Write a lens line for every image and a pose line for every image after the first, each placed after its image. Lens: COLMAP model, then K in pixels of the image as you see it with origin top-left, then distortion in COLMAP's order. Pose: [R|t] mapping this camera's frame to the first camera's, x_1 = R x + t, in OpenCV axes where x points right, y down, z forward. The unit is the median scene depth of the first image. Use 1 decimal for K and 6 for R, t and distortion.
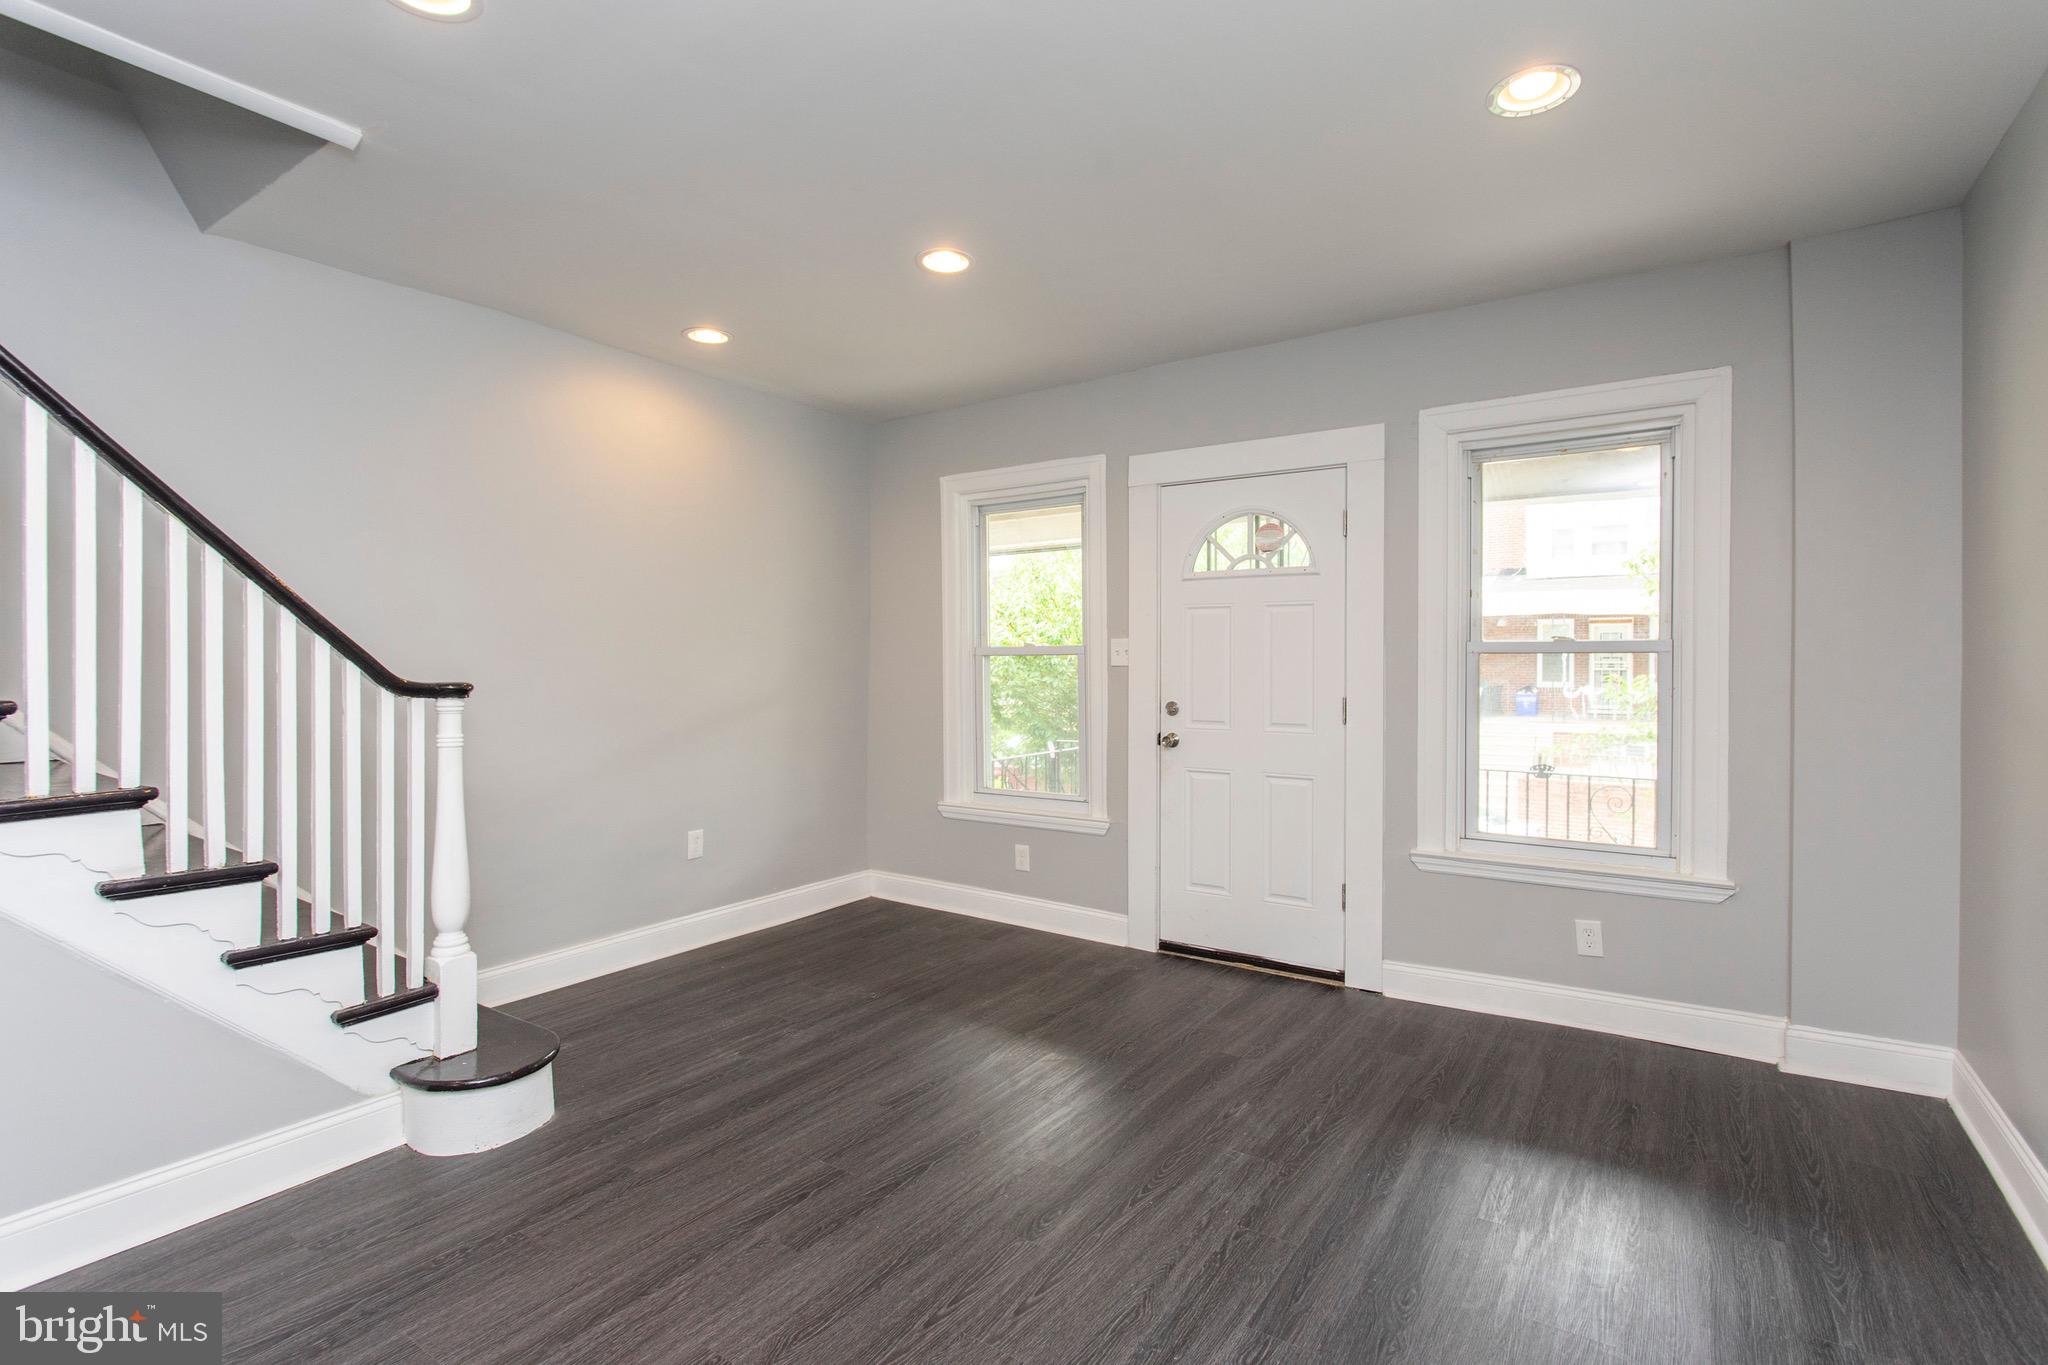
lens RADIAL K [[971.2, 0, 1027.2], [0, 971.2, 674.3], [0, 0, 1]] dist [-0.003241, 0.000234]
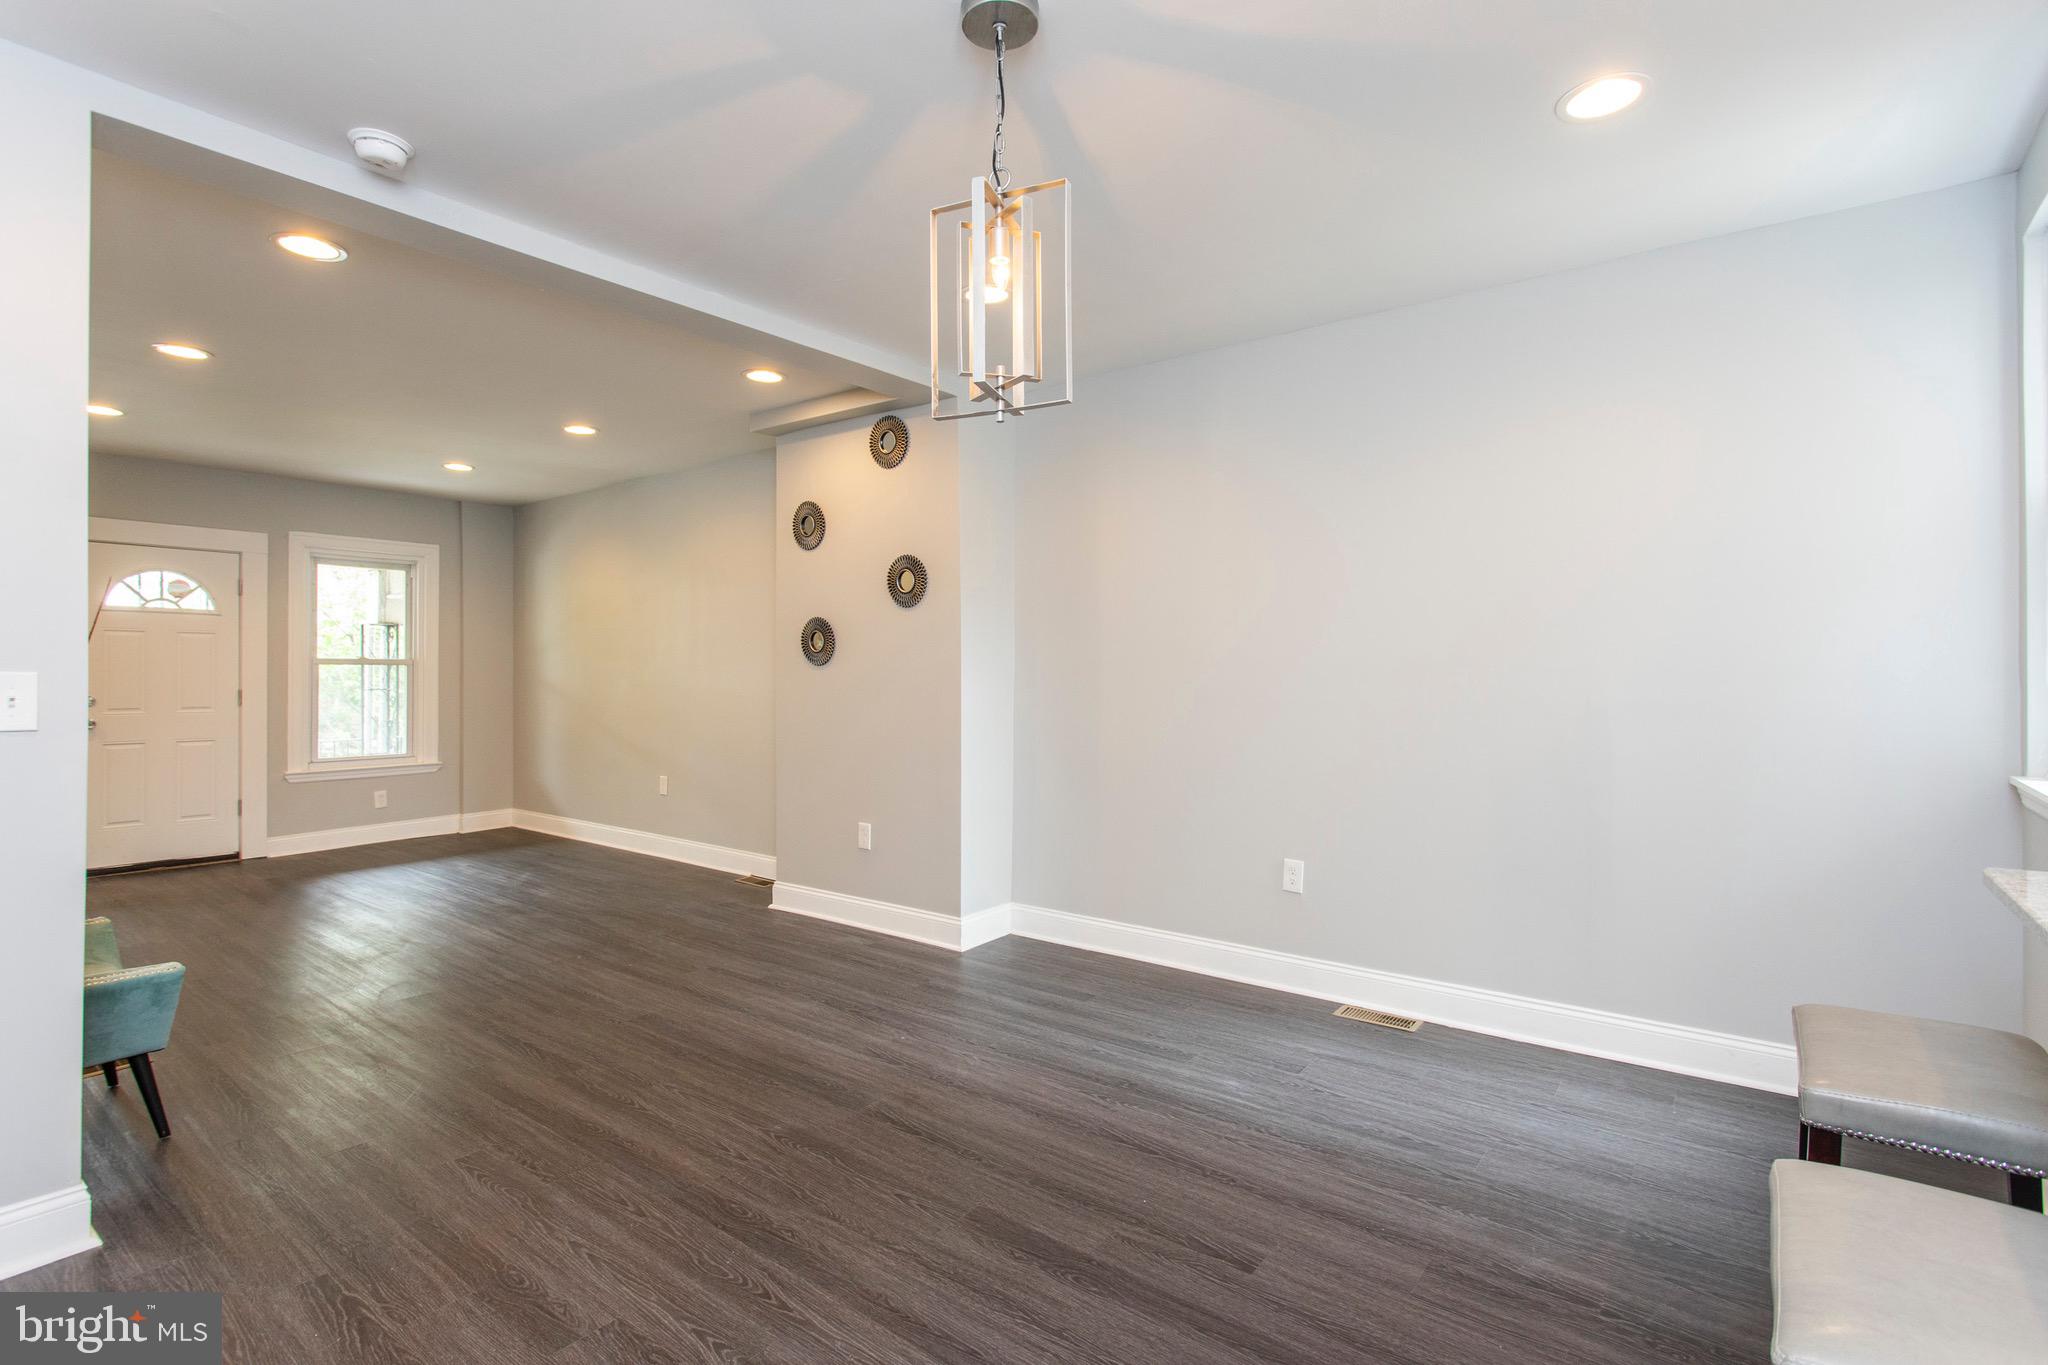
lens RADIAL K [[971.2, 0, 1015.0], [0, 971.2, 683.2], [0, 0, 1]] dist [-0.003241, 0.000234]
pose [[0.066870, -0.011952, 0.997690, -1.338417], [0.009455, 0.999891, 0.011345, 0.007334], [-0.997717, 0.008675, 0.066976, -0.489749]]
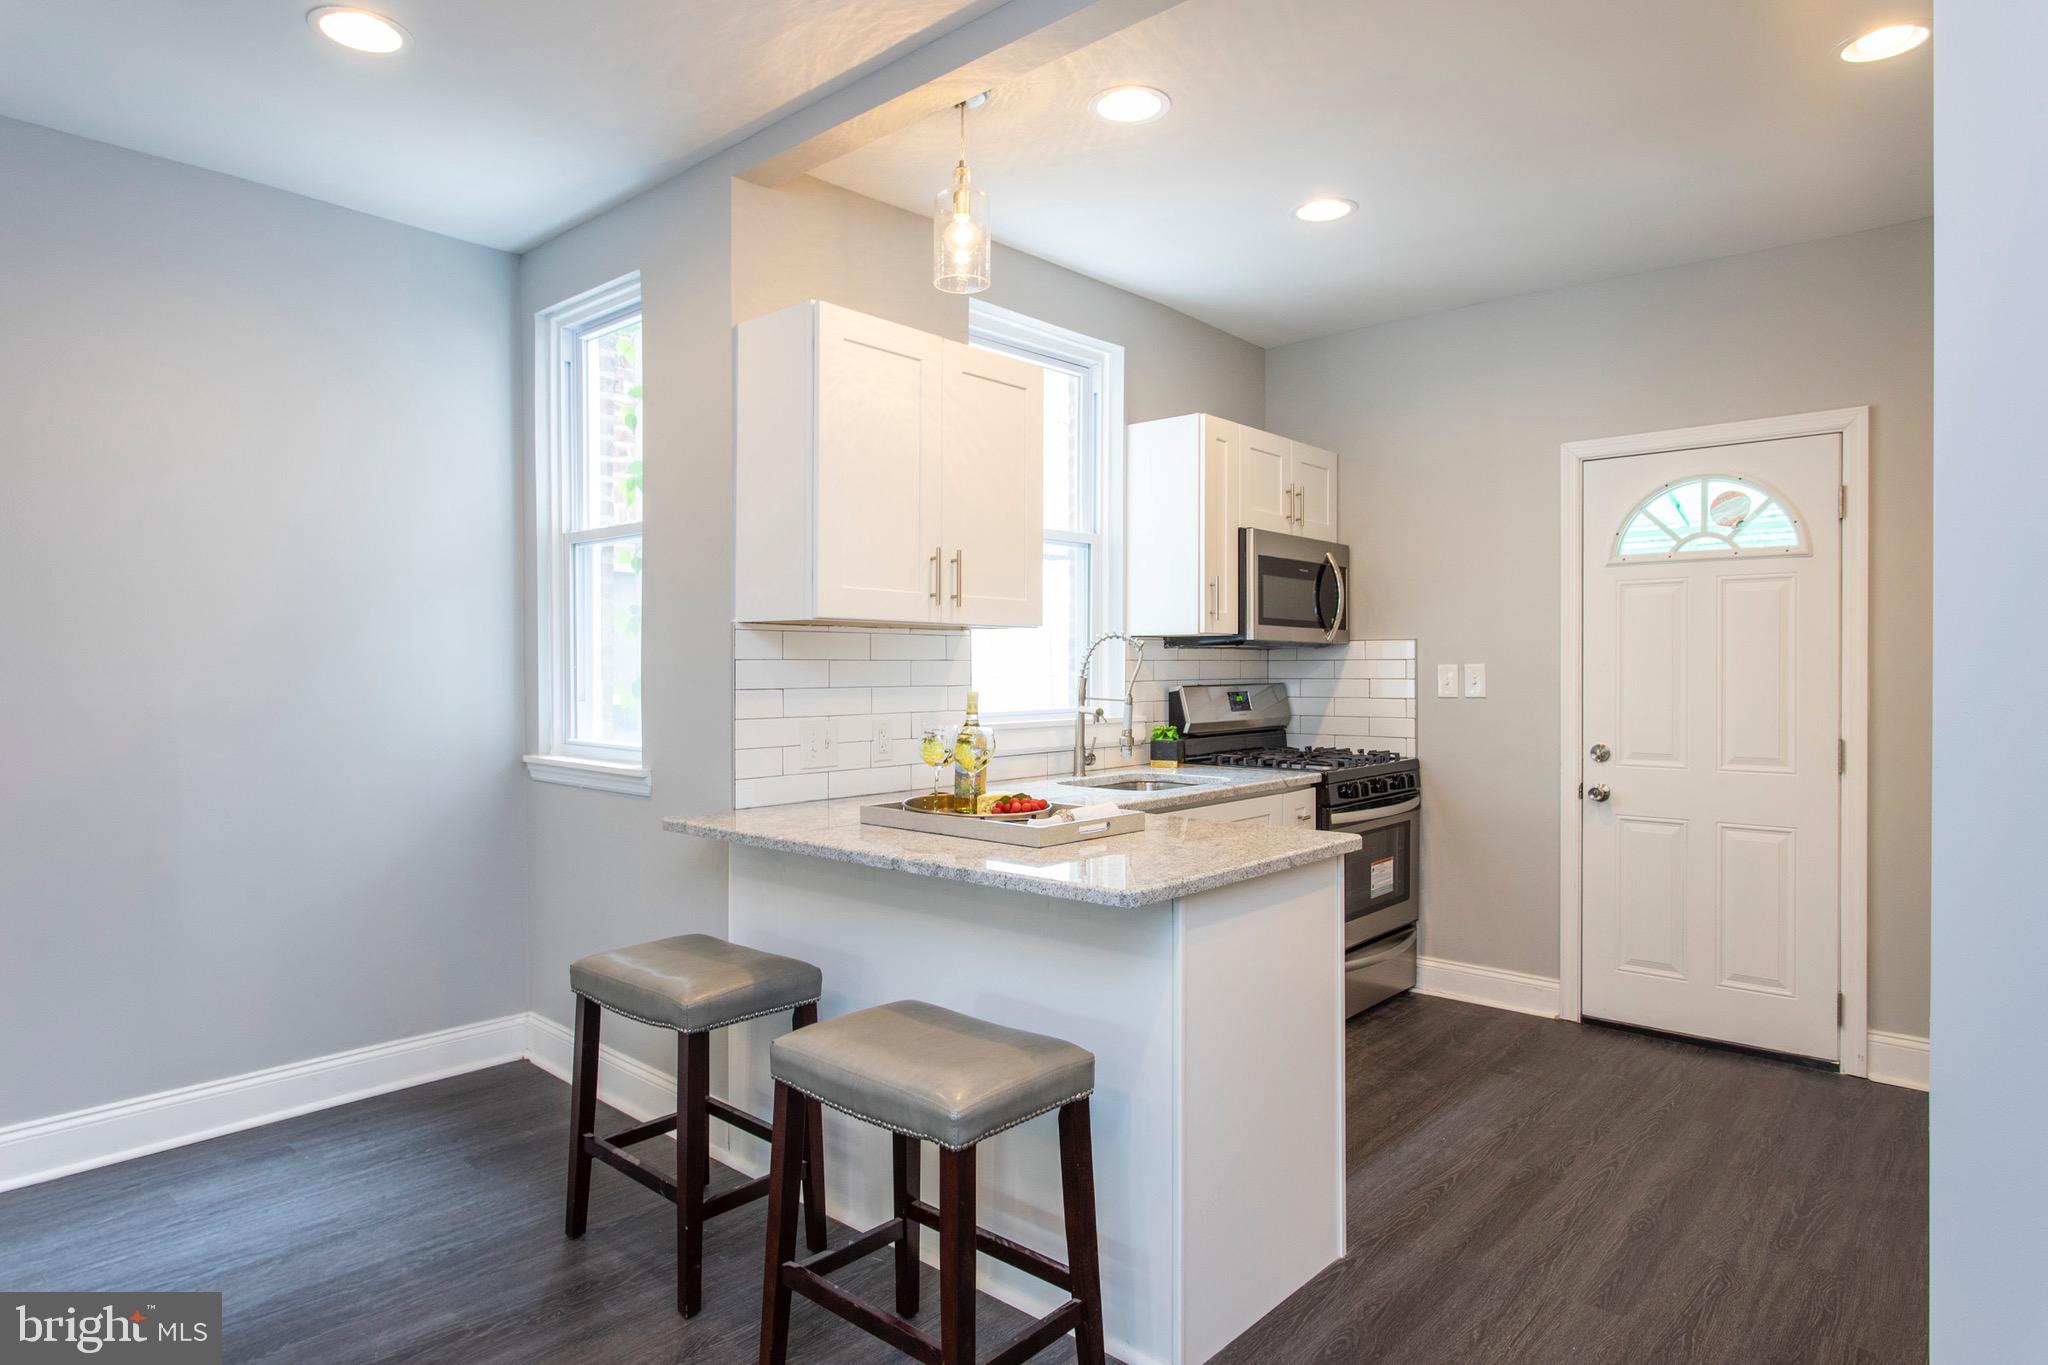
lens RADIAL K [[1173.9, 0, 1031.3], [0, 1173.9, 678.2], [0, 0, 1]] dist [-0.024954, 0.011212]
pose [[-0.991726, -0.001675, 0.128359, -1.165138], [0.000475, 0.999860, 0.016717, 0.004185], [-0.128369, 0.016640, -0.991587, -0.209004]]
